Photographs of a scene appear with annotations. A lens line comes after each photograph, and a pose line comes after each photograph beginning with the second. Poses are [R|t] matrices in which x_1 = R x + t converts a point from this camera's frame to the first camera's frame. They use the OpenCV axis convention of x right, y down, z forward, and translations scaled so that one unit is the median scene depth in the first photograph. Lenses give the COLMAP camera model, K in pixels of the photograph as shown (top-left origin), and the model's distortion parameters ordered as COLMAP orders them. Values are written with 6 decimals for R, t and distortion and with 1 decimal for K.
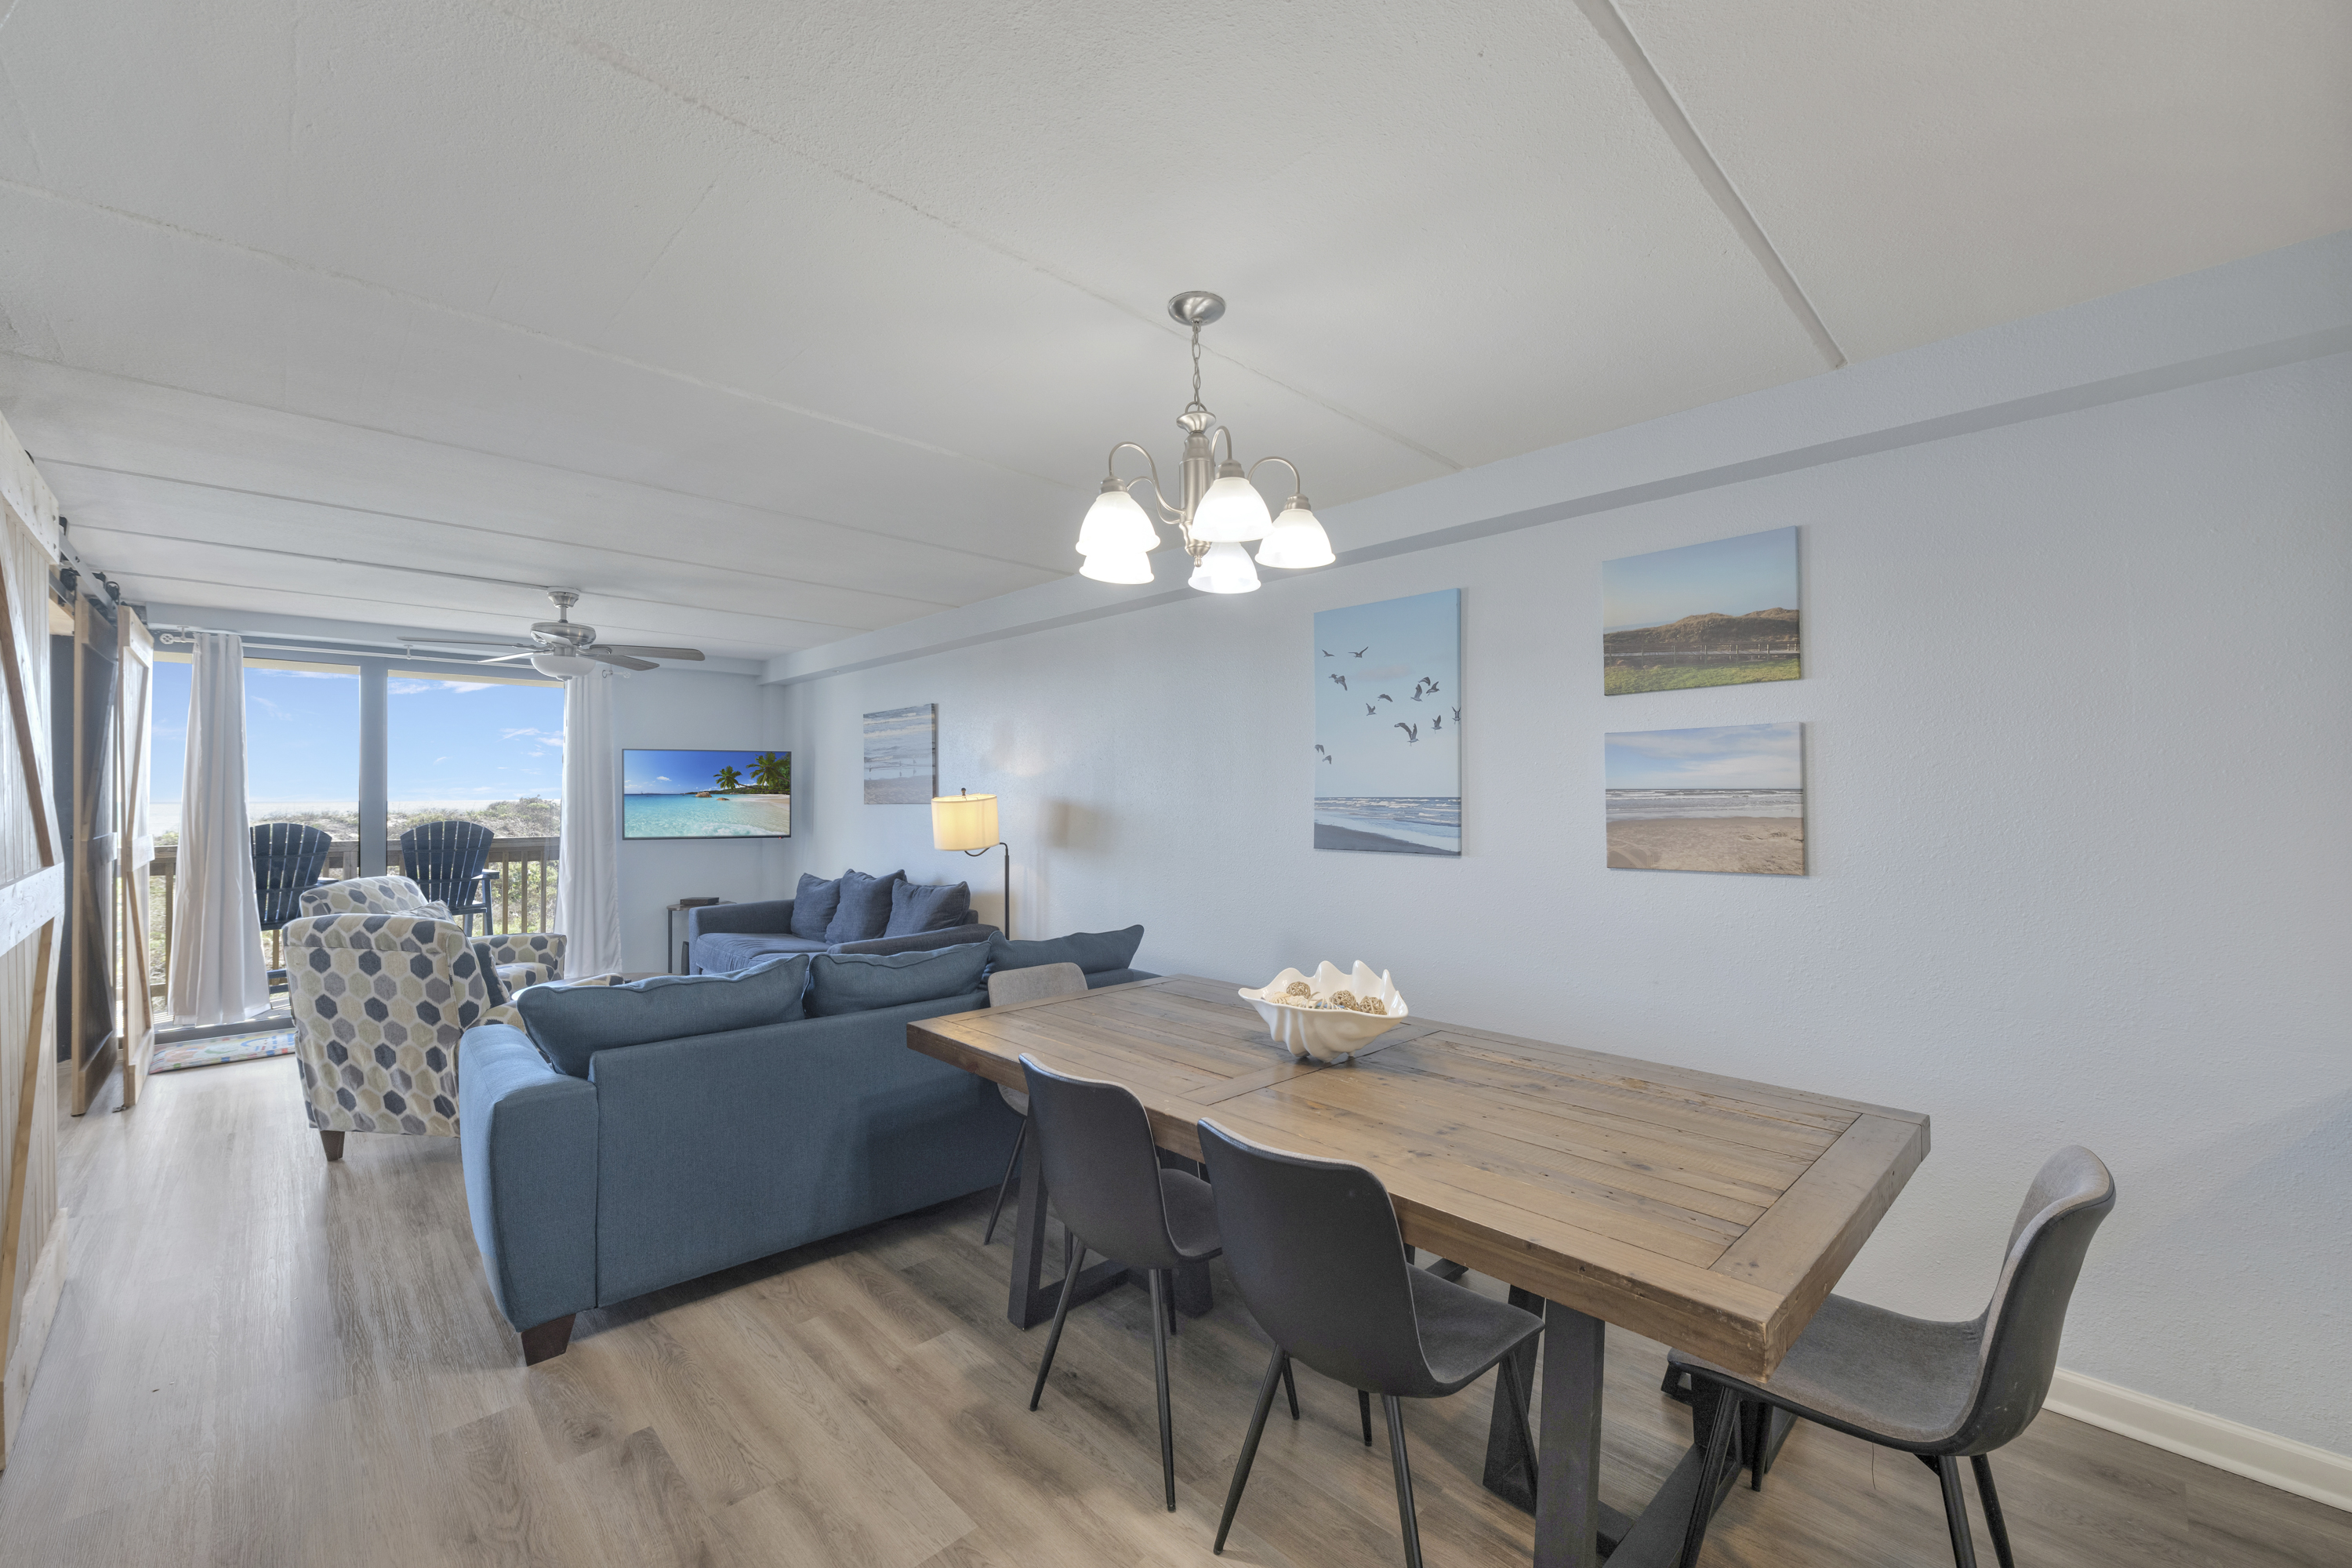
lens RADIAL K [[930.0, 0, 1167.7], [0, 930.0, 795.9], [0, 0, 1]] dist [0.001371, -0.000937]
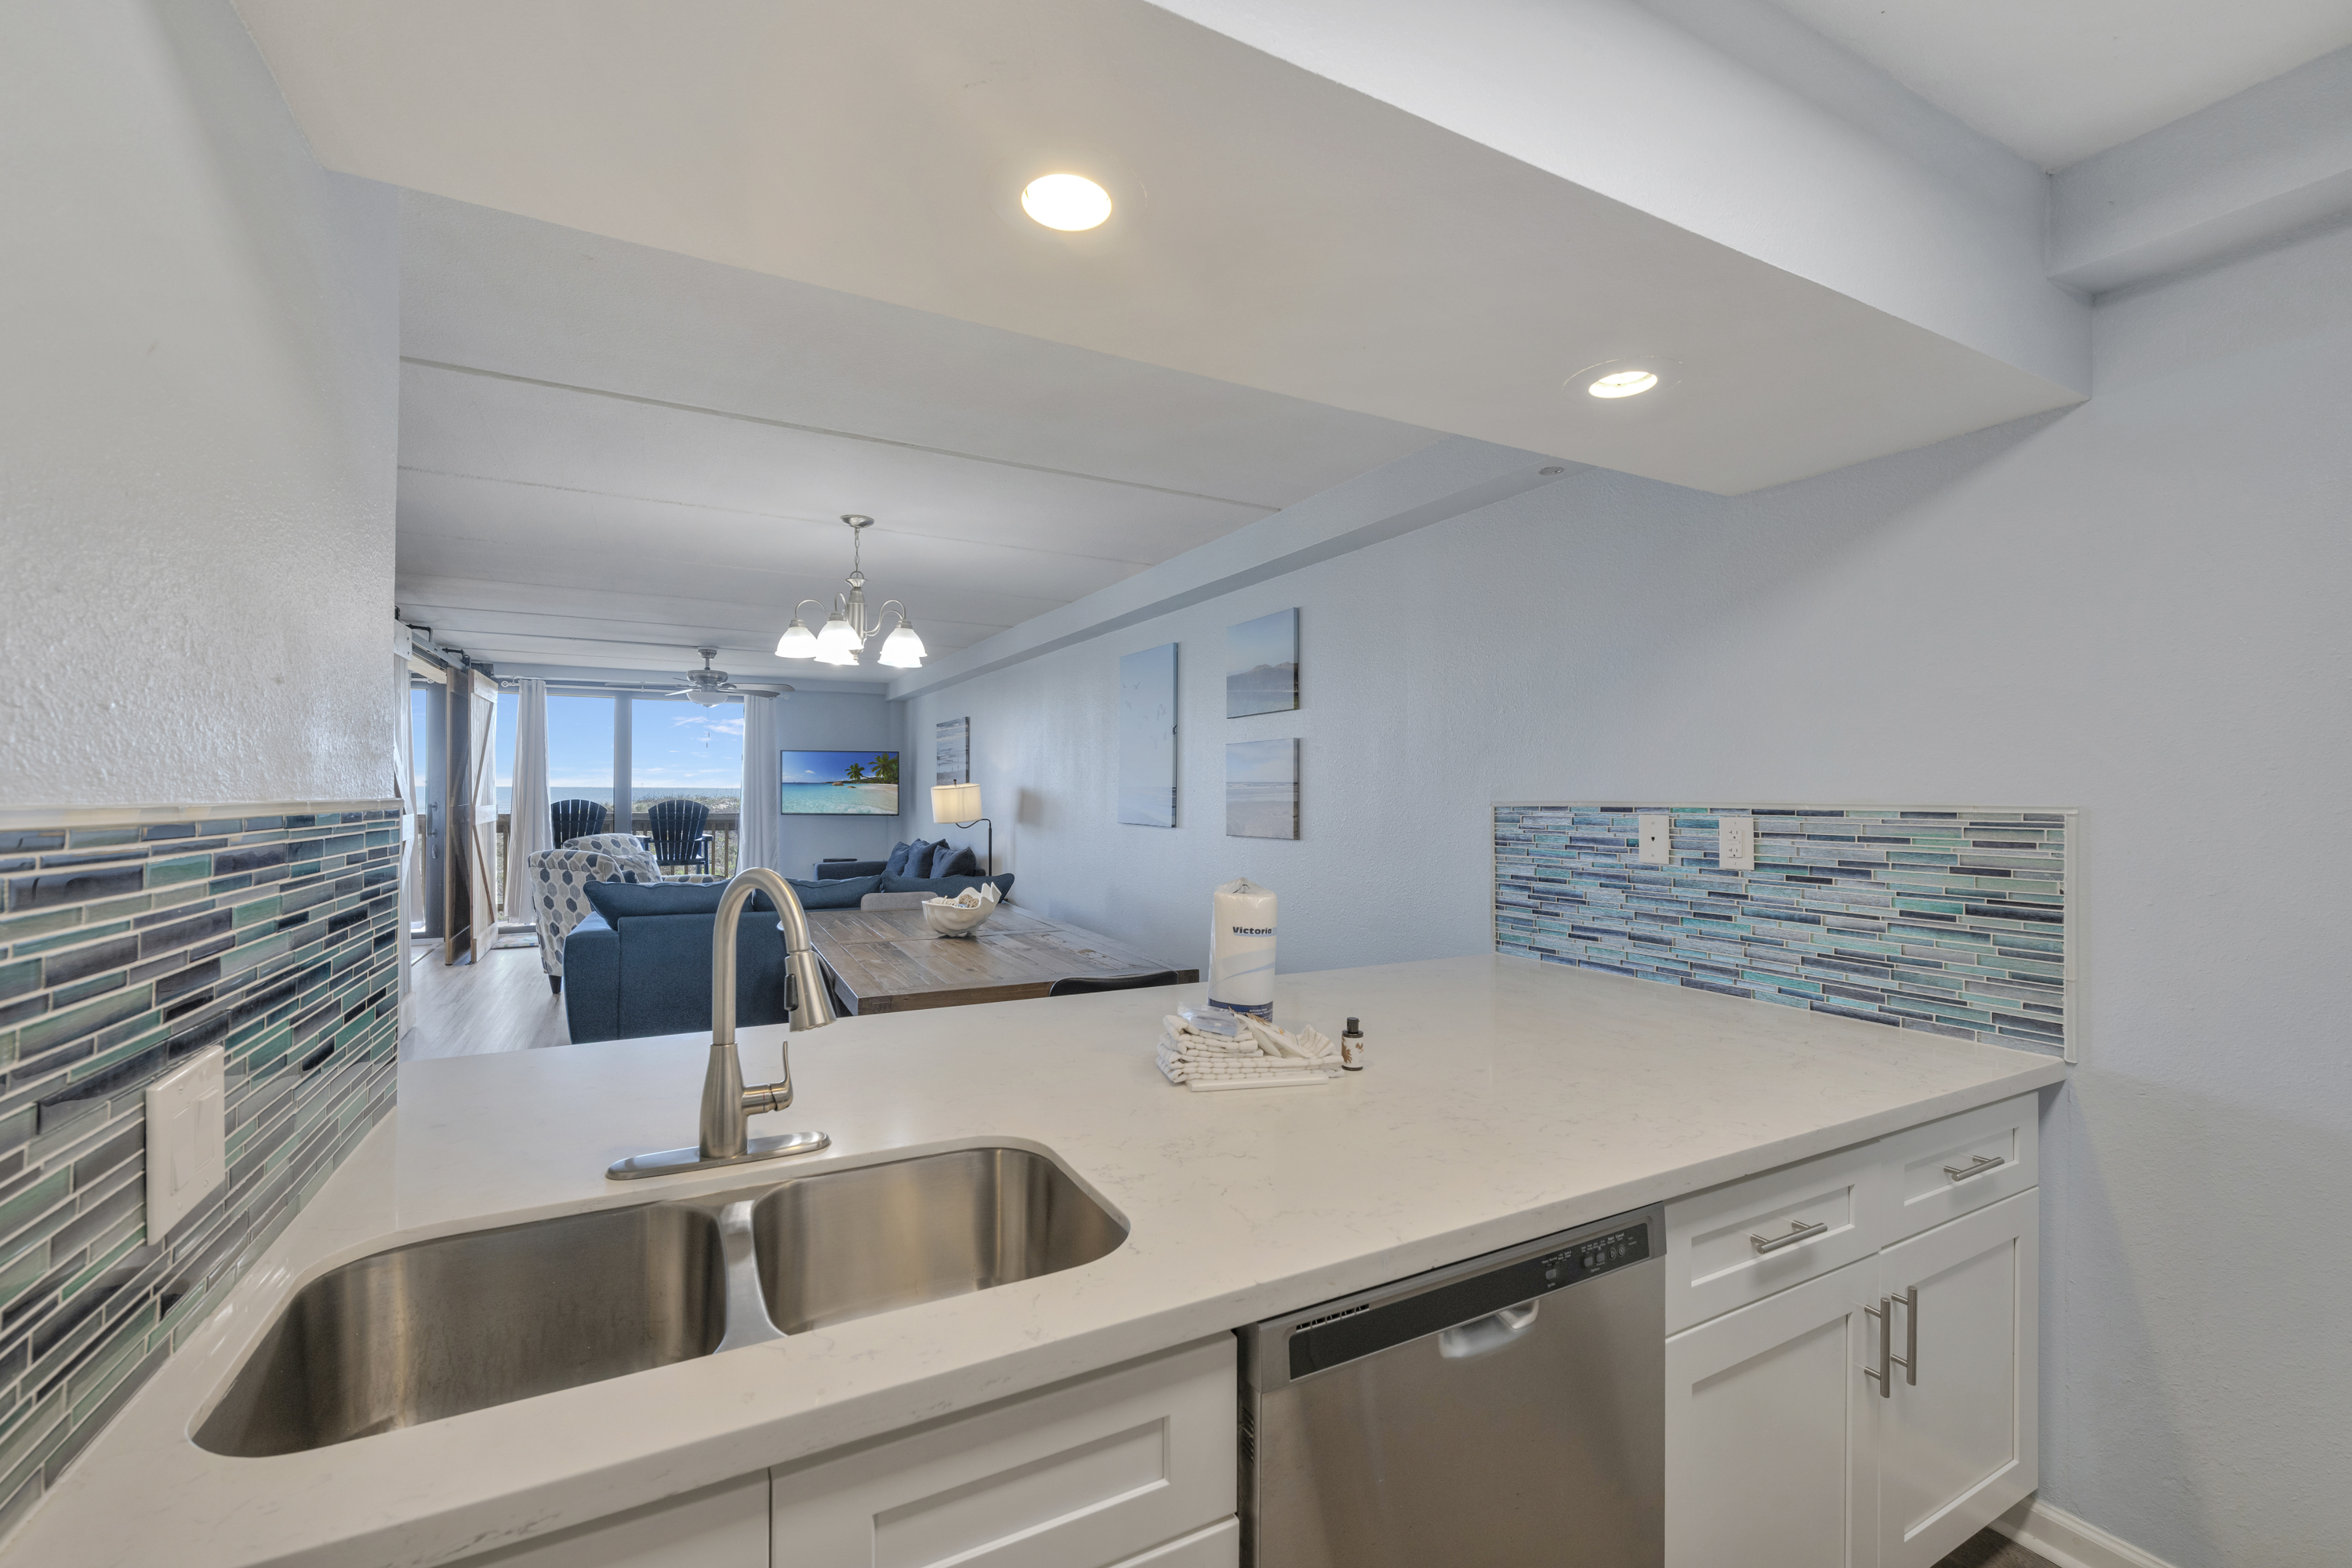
lens RADIAL K [[930.0, 0, 1189.7], [0, 930.0, 767.8], [0, 0, 1]] dist [0.001371, -0.000937]
pose [[0.969973, 0.007243, -0.243103, 0.455624], [-0.013598, 0.999608, -0.024474, 0.004017], [0.242831, 0.027045, 0.969692, -0.258850]]
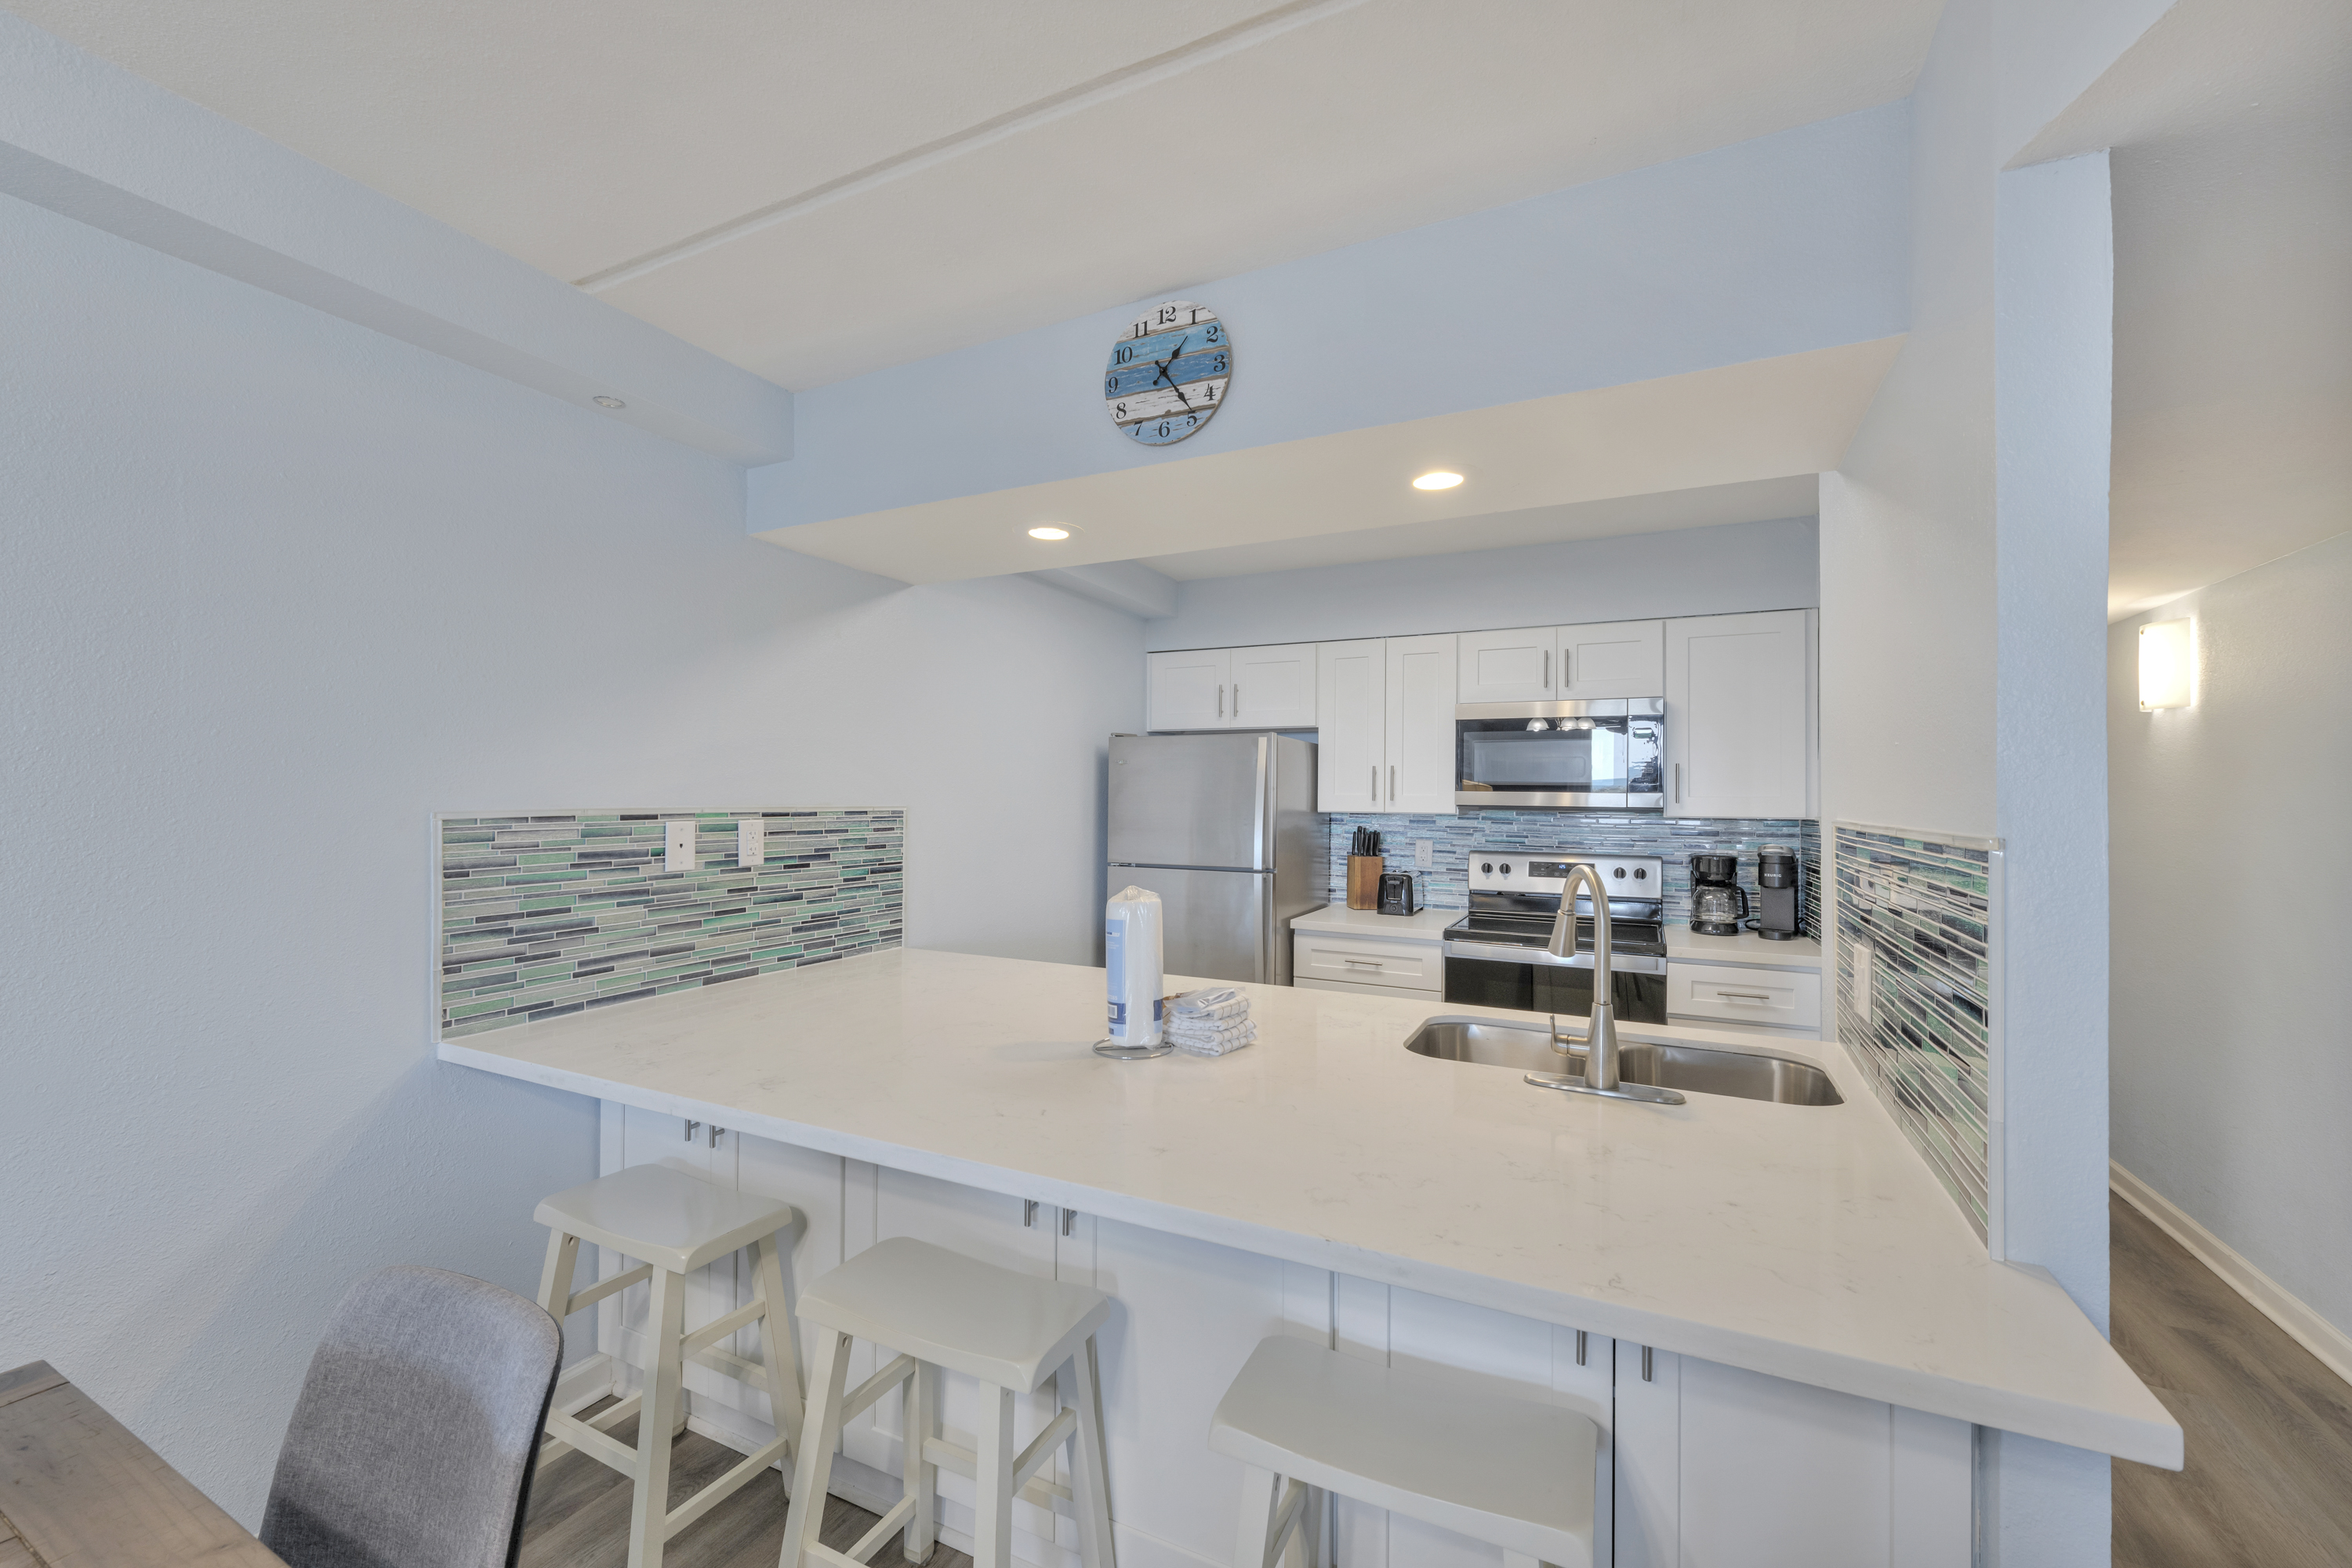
lens RADIAL K [[930.0, 0, 1186.6], [0, 930.0, 786.4], [0, 0, 1]] dist [0.001371, -0.000937]
pose [[-0.339759, 0.010488, 0.940454, 0.024465], [-0.012590, 0.999798, -0.015698, -0.000377], [-0.940428, -0.017173, -0.339558, 0.205676]]
